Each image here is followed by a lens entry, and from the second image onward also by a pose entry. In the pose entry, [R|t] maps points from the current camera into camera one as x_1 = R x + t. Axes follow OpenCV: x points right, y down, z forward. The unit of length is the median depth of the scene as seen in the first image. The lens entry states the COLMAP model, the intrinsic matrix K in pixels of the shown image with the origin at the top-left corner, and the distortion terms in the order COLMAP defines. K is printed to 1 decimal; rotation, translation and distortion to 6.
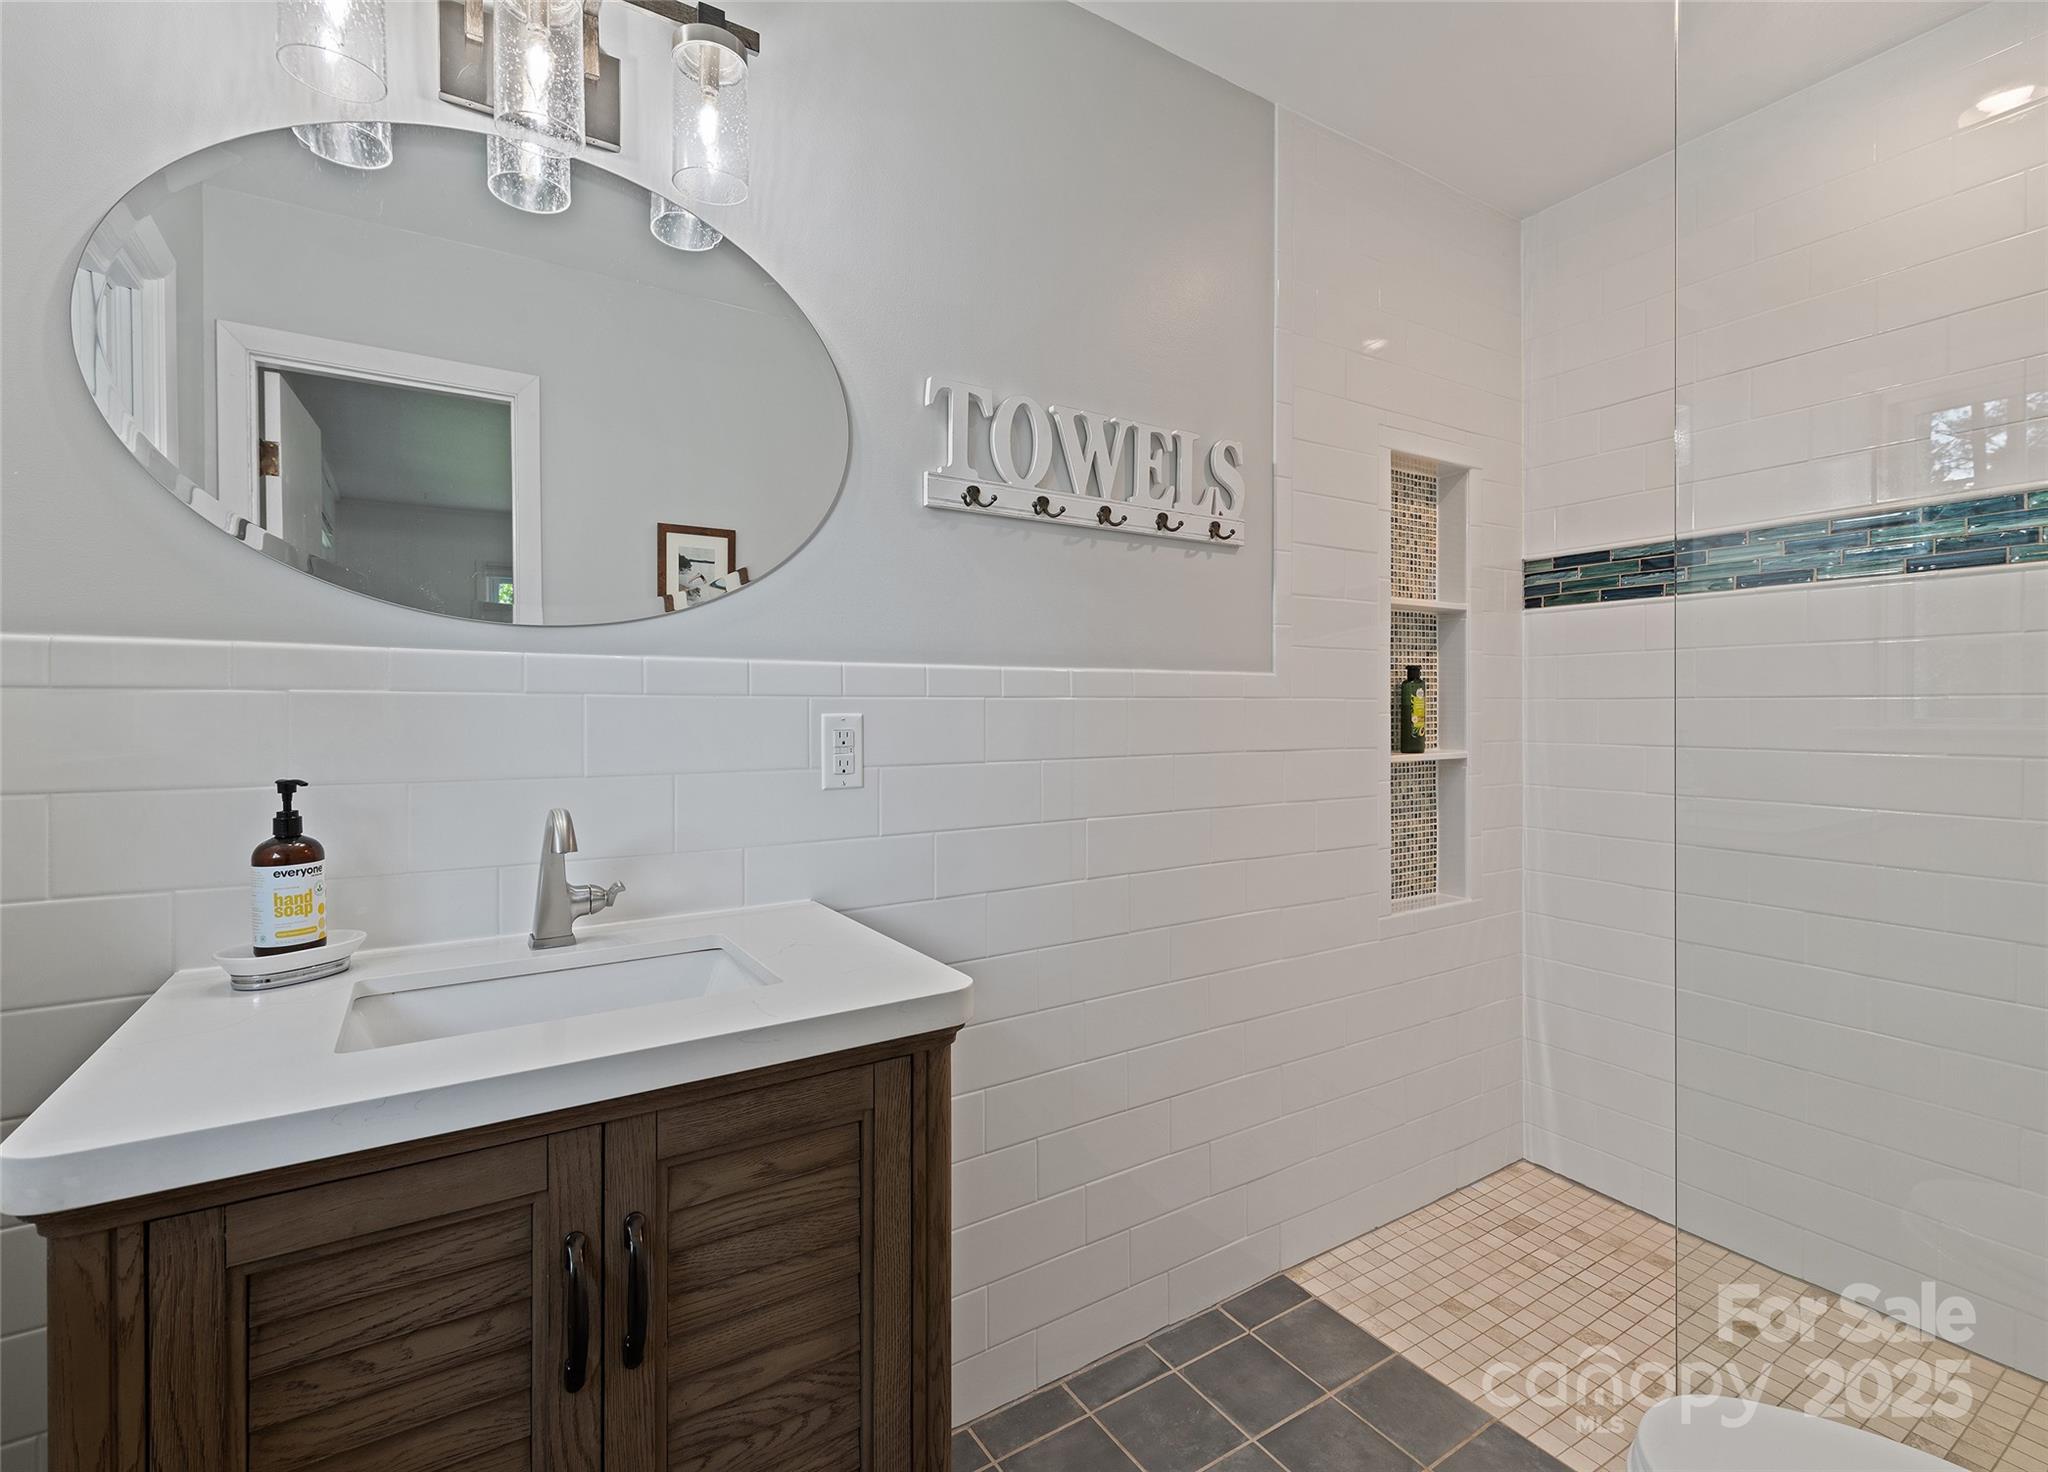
lens RADIAL K [[908.0, 0, 1018.3], [0, 908.0, 713.0], [0, 0, 1]] dist [0.001003, -0.000032]
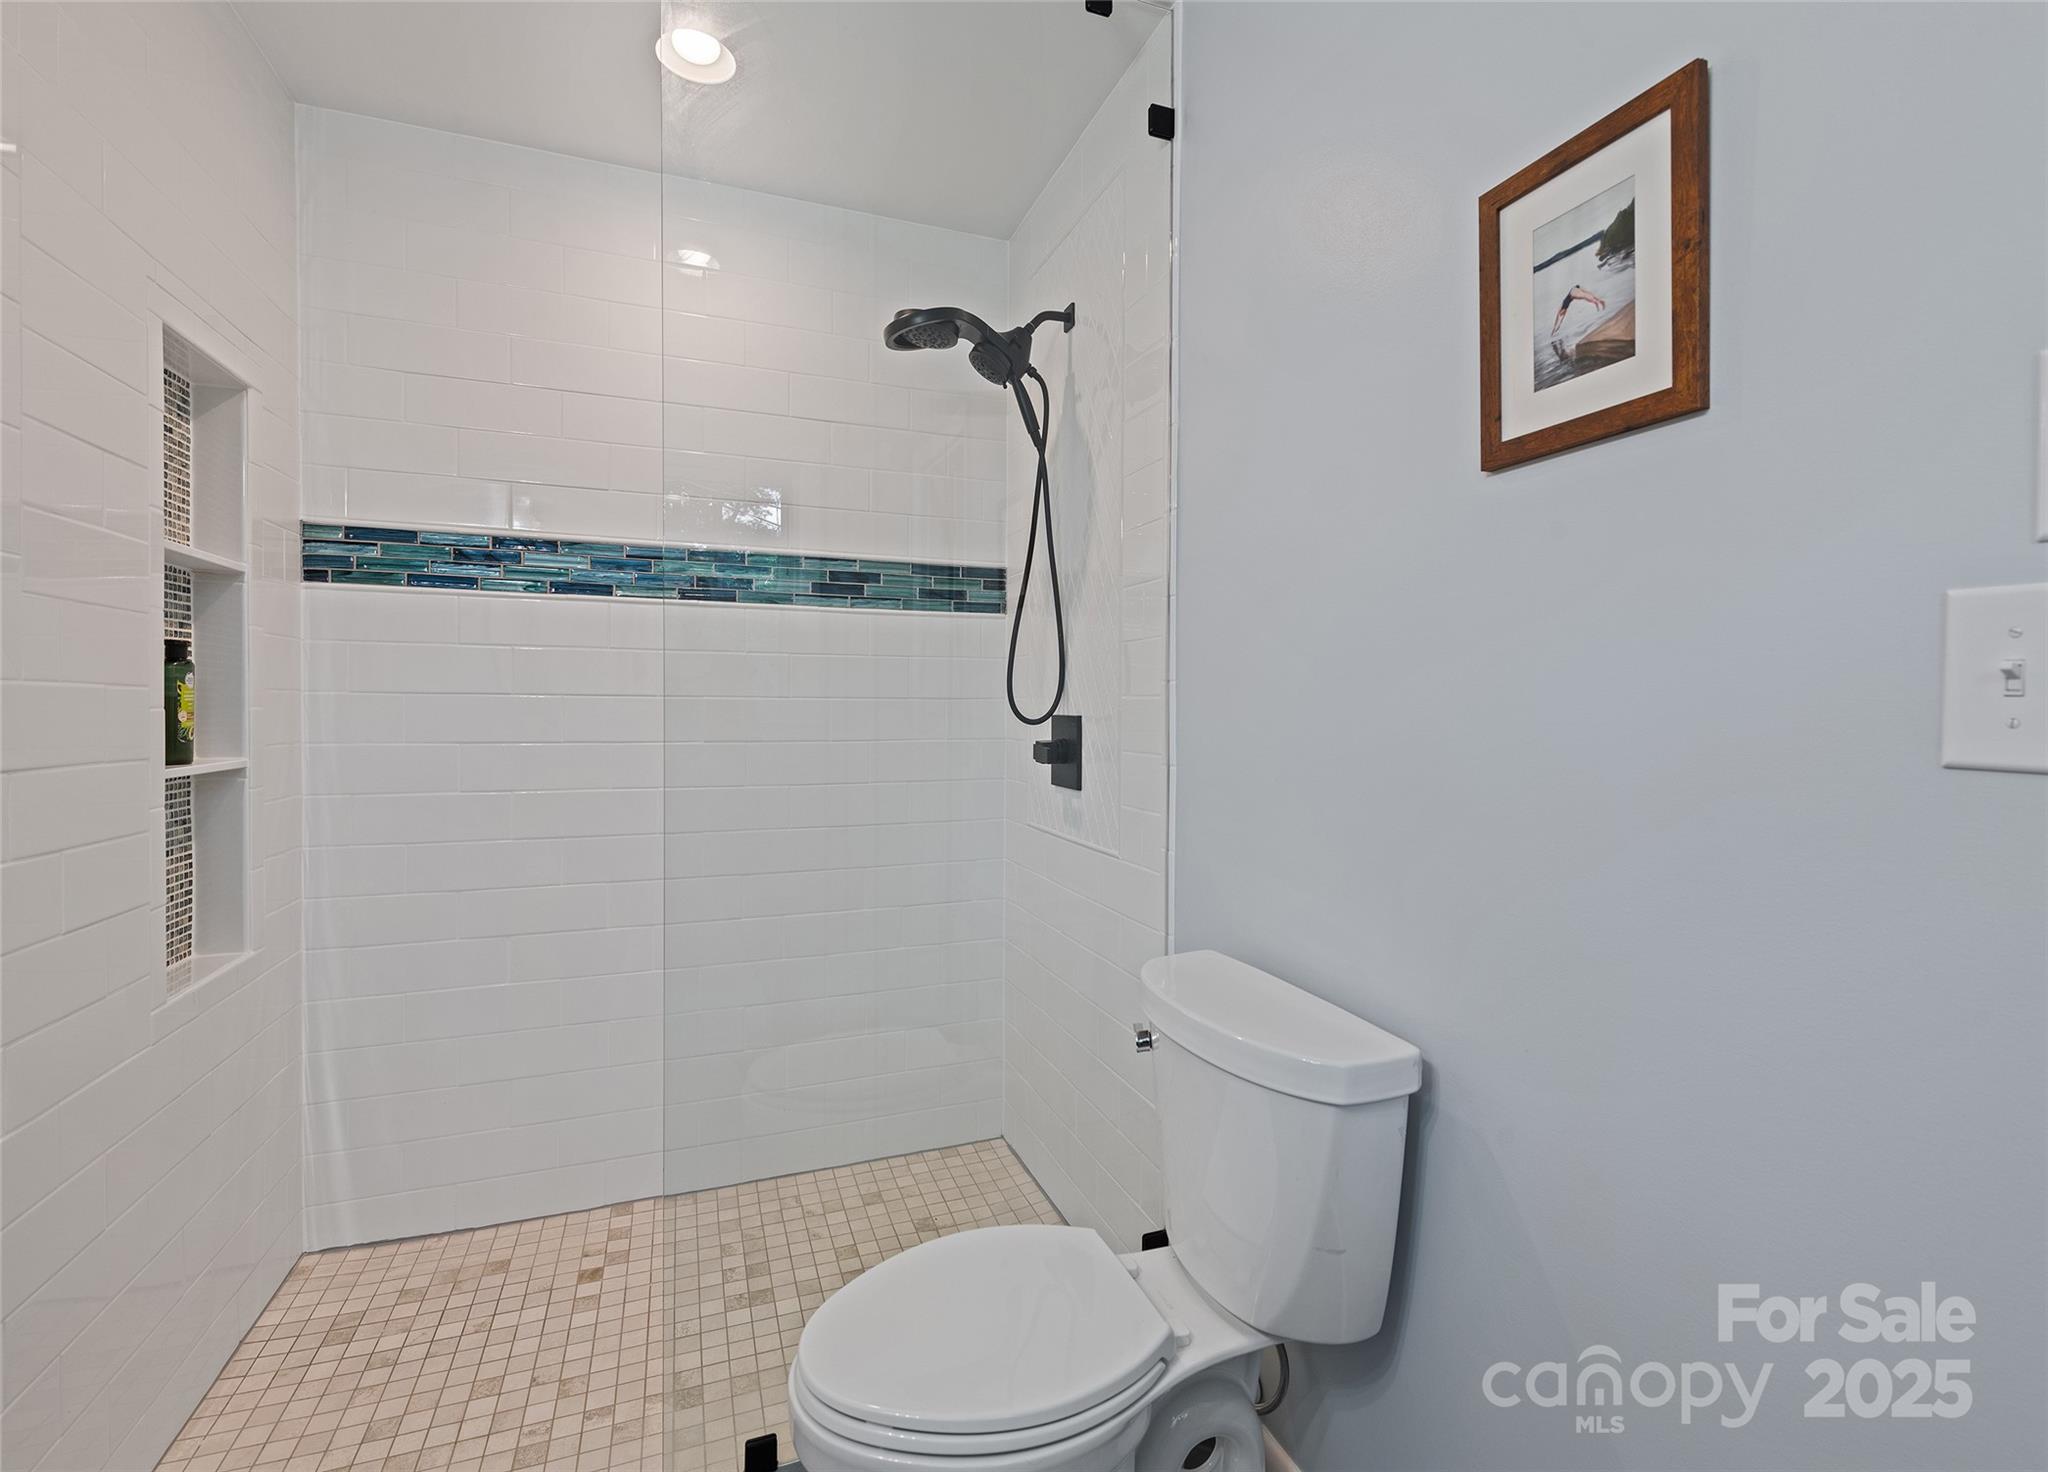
lens RADIAL K [[908.0, 0, 1018.3], [0, 908.0, 713.0], [0, 0, 1]] dist [0.001003, -0.000032]
pose [[0.198704, -0.000214, 0.980060, -0.126606], [-0.005691, 0.999983, 0.001372, -0.000569], [-0.980043, -0.005850, 0.198699, 0.223963]]
